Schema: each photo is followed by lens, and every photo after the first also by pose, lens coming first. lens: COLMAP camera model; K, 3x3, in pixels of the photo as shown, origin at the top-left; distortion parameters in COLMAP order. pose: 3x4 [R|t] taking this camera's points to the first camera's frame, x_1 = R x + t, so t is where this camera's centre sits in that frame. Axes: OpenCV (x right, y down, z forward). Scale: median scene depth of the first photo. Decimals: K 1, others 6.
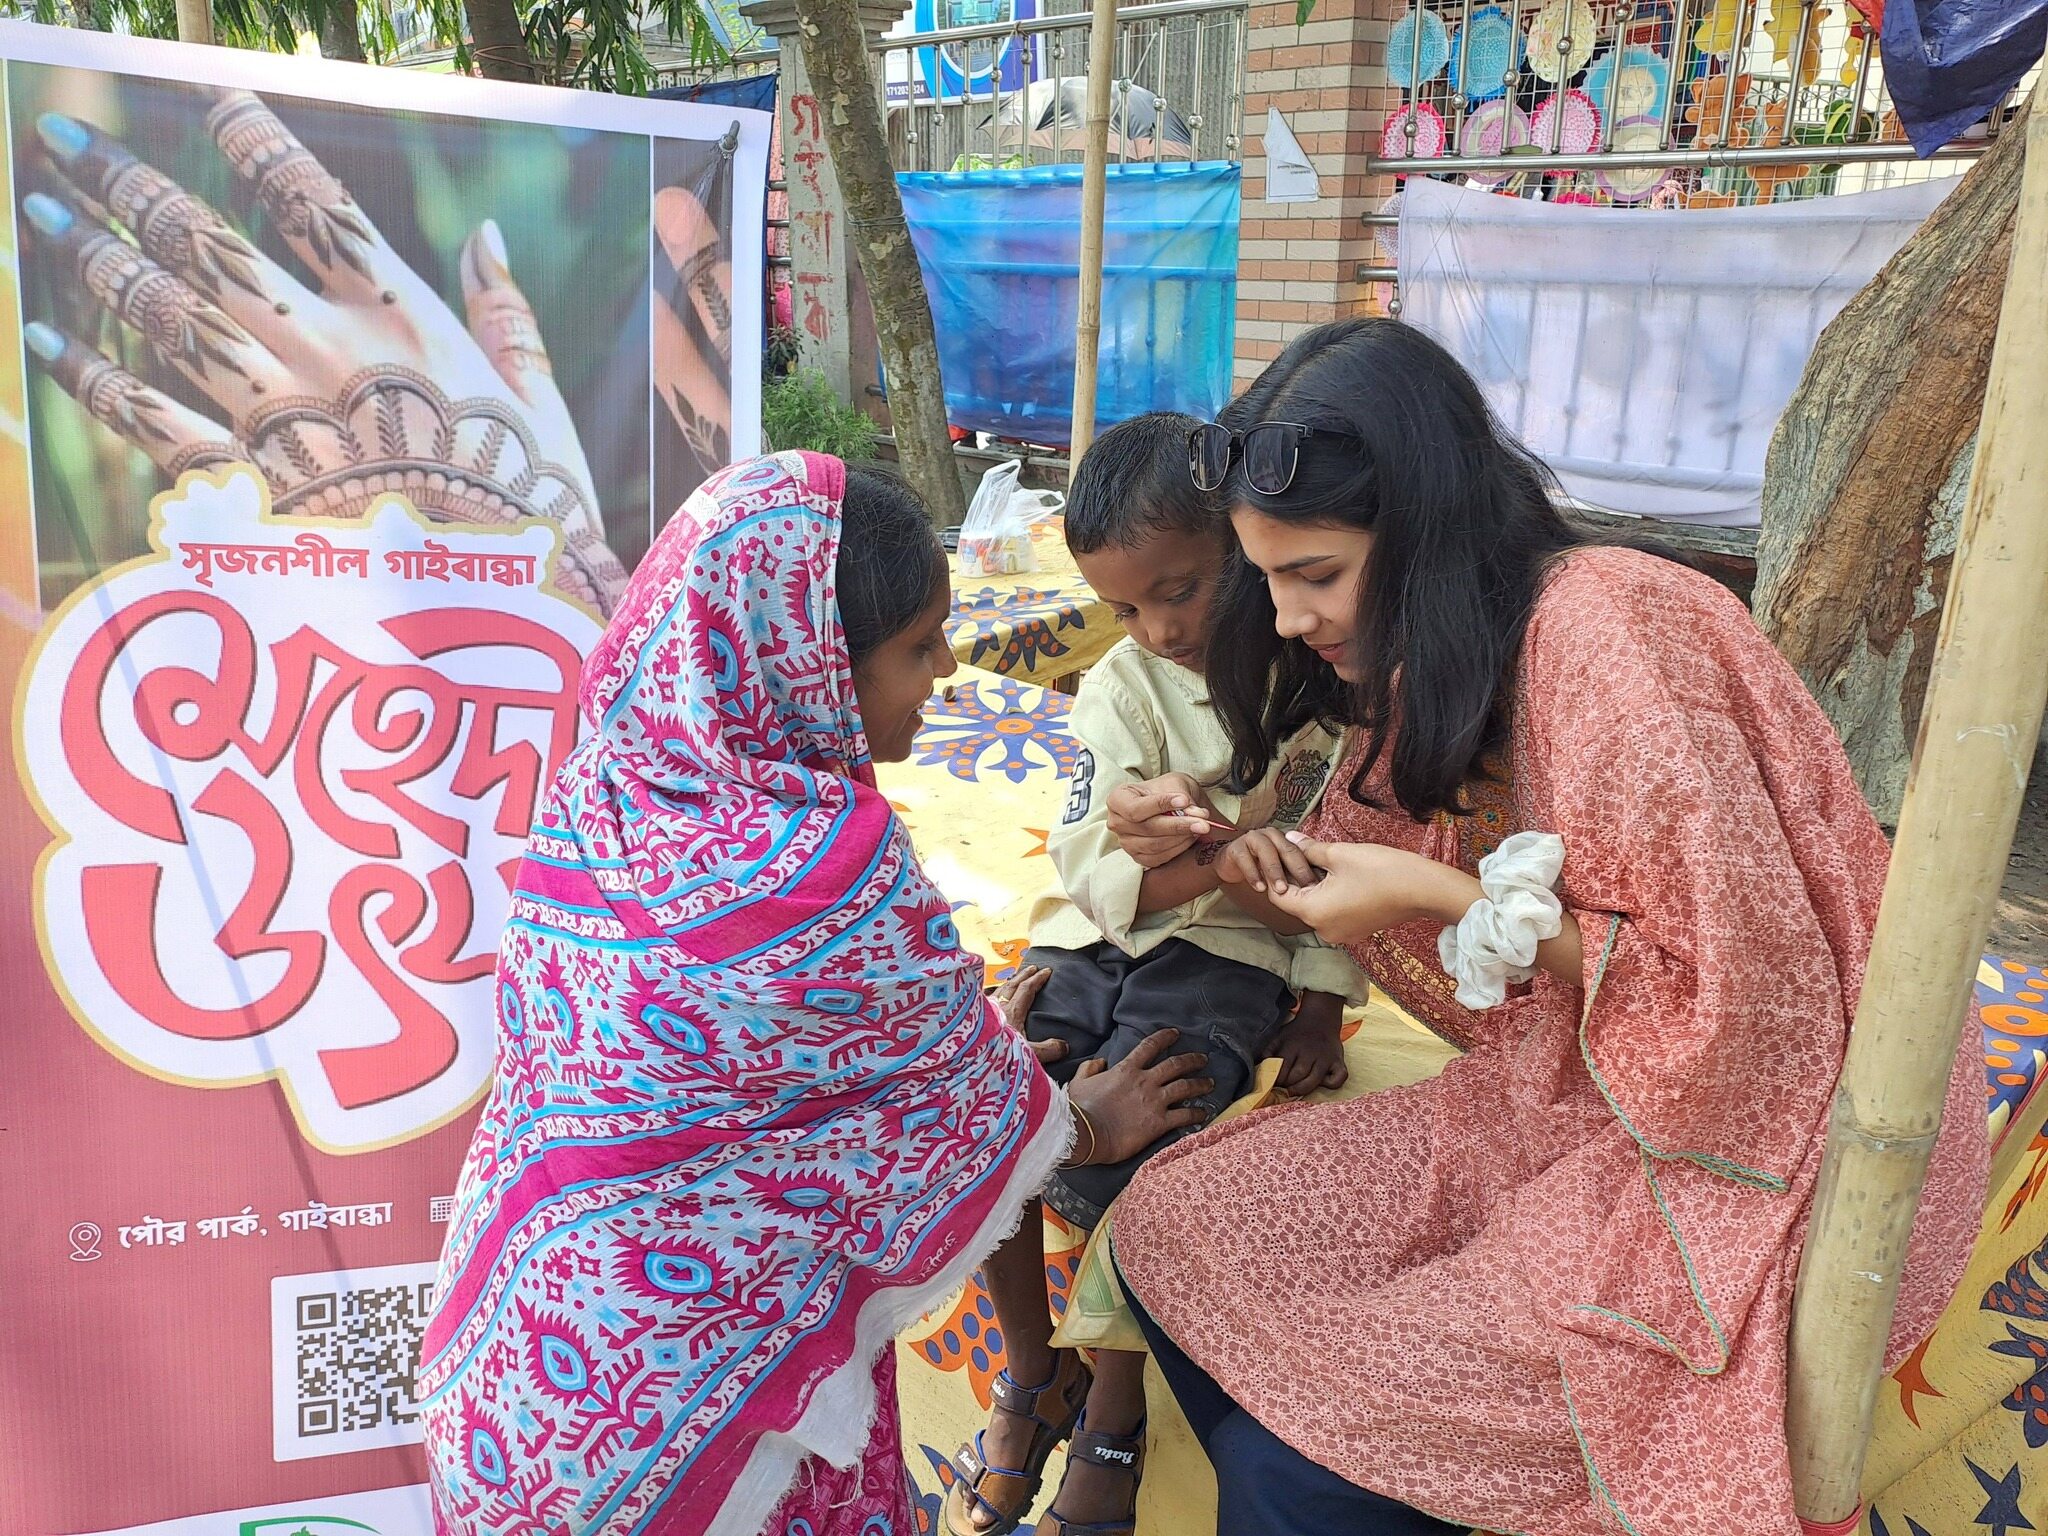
lens RADIAL K [[1635.7, 0, 1024.0], [0, 1635.7, 768.0], [0, 0, 1]] dist [0.058299, -0.055651]
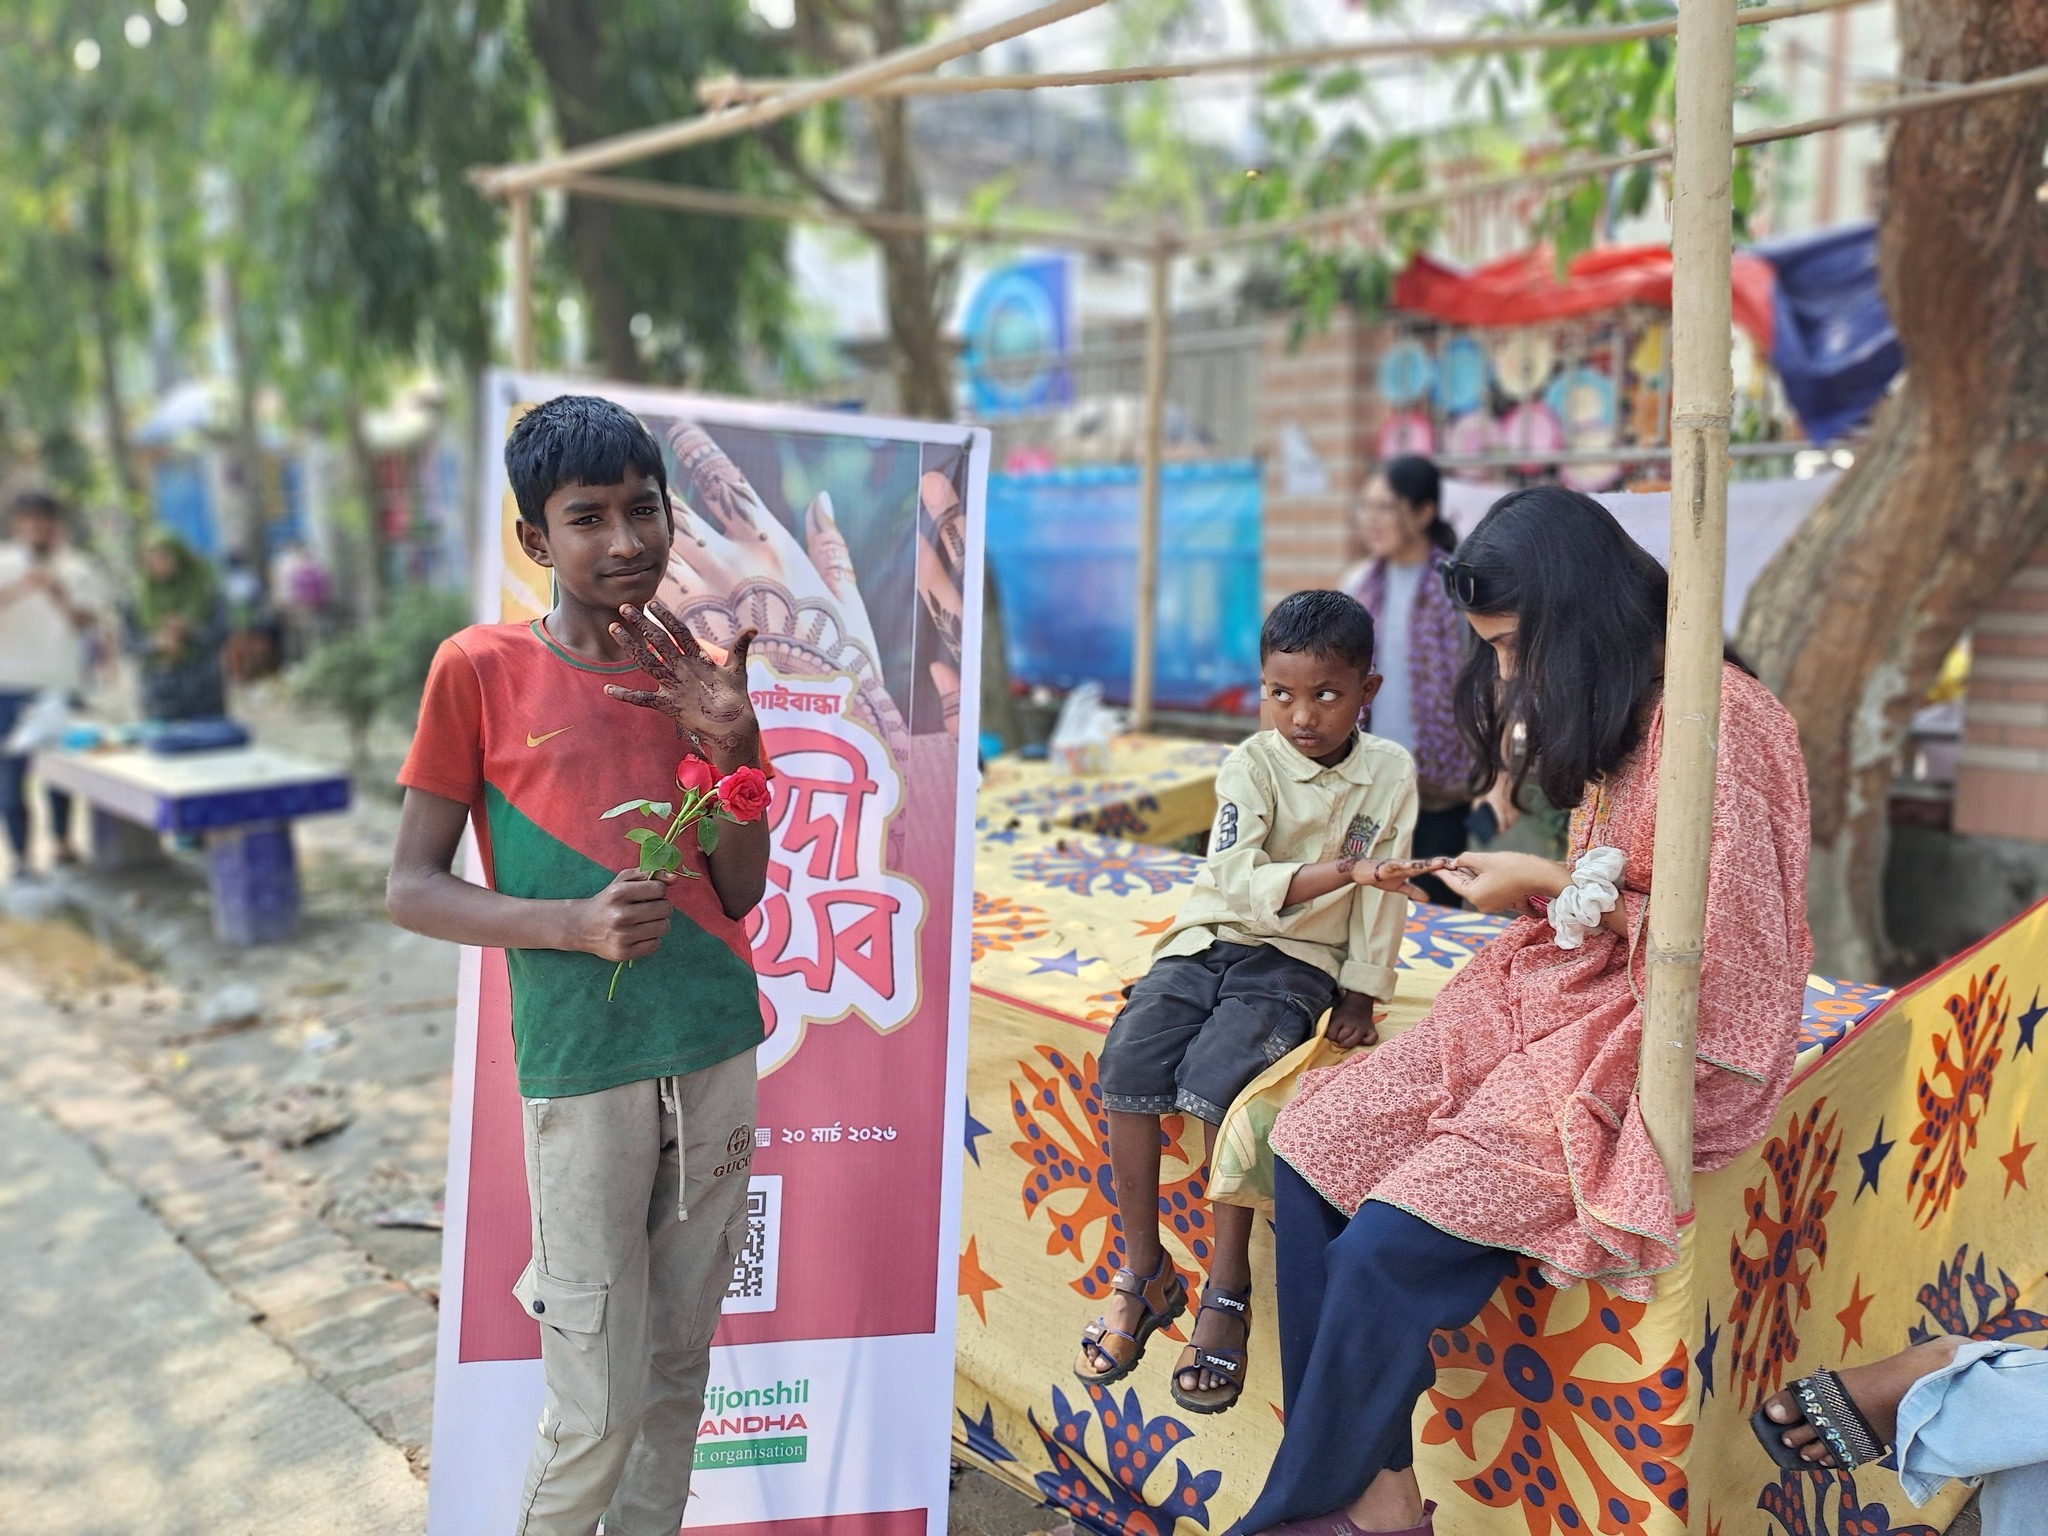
lens RADIAL K [[1605.4, 0, 1029.4], [0, 1605.4, 731.1], [0, 0, 1]] dist [0.147252, -0.260566]
pose [[0.999901, -0.006326, -0.012535, -0.098318], [0.003820, 0.981642, -0.190696, 0.197416], [0.013511, 0.190629, 0.981569, -0.495952]]
